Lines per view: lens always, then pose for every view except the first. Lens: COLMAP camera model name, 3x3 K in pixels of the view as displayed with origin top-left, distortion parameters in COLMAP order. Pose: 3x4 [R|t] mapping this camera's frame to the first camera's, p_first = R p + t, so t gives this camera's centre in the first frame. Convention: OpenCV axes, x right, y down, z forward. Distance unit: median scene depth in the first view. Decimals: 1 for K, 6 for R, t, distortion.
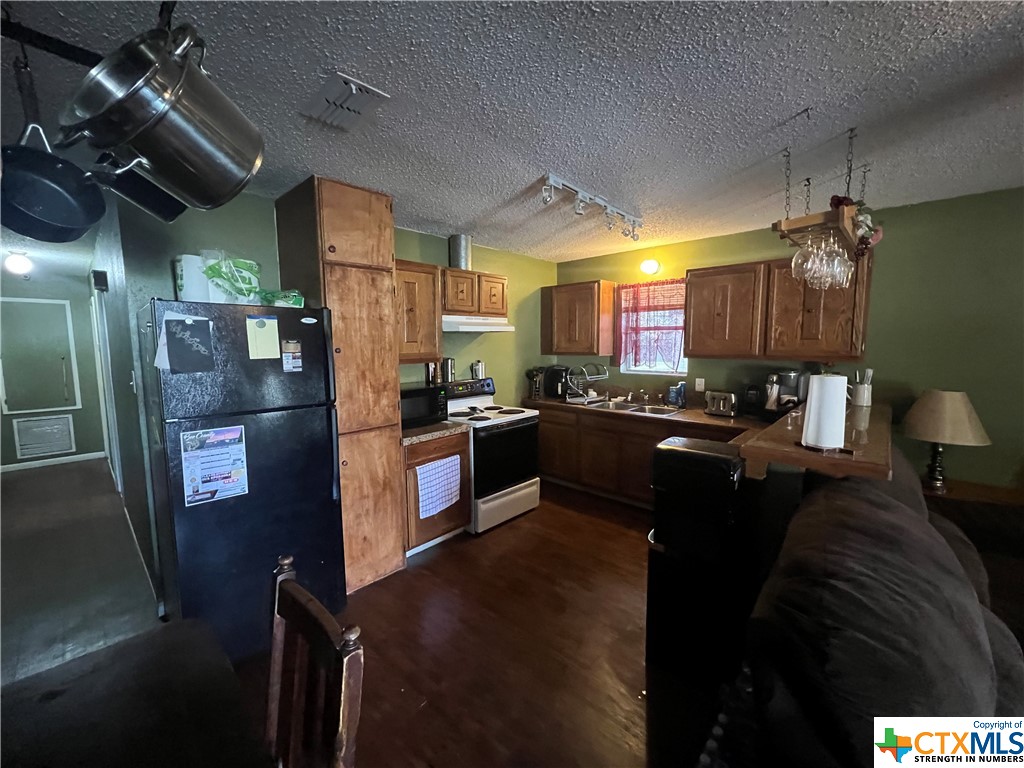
lens RADIAL K [[412.4, 0, 512.0], [0, 412.4, 384.0], [0, 0, 1]] dist [0.000089, 0.000049]
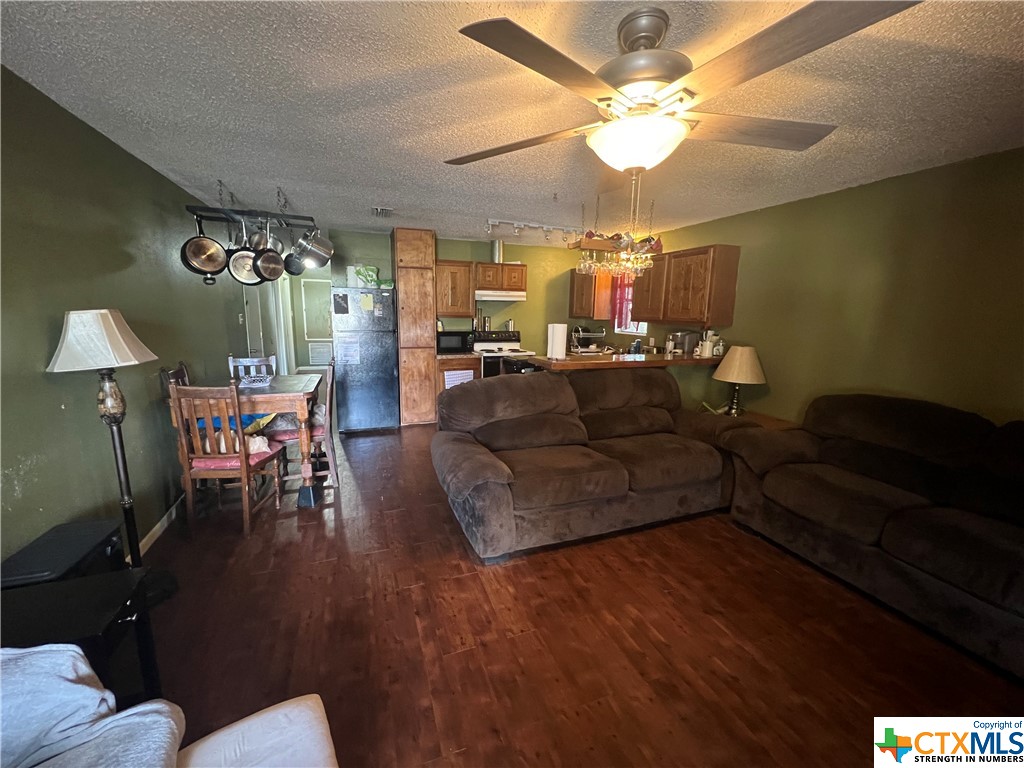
lens RADIAL K [[412.4, 0, 512.0], [0, 412.4, 384.0], [0, 0, 1]] dist [0.000089, 0.000049]
pose [[0.897780, 0.101388, -0.428616, 0.854844], [-0.069942, 0.993614, 0.088535, 0.066089], [0.434856, -0.049506, 0.899138, -0.574037]]
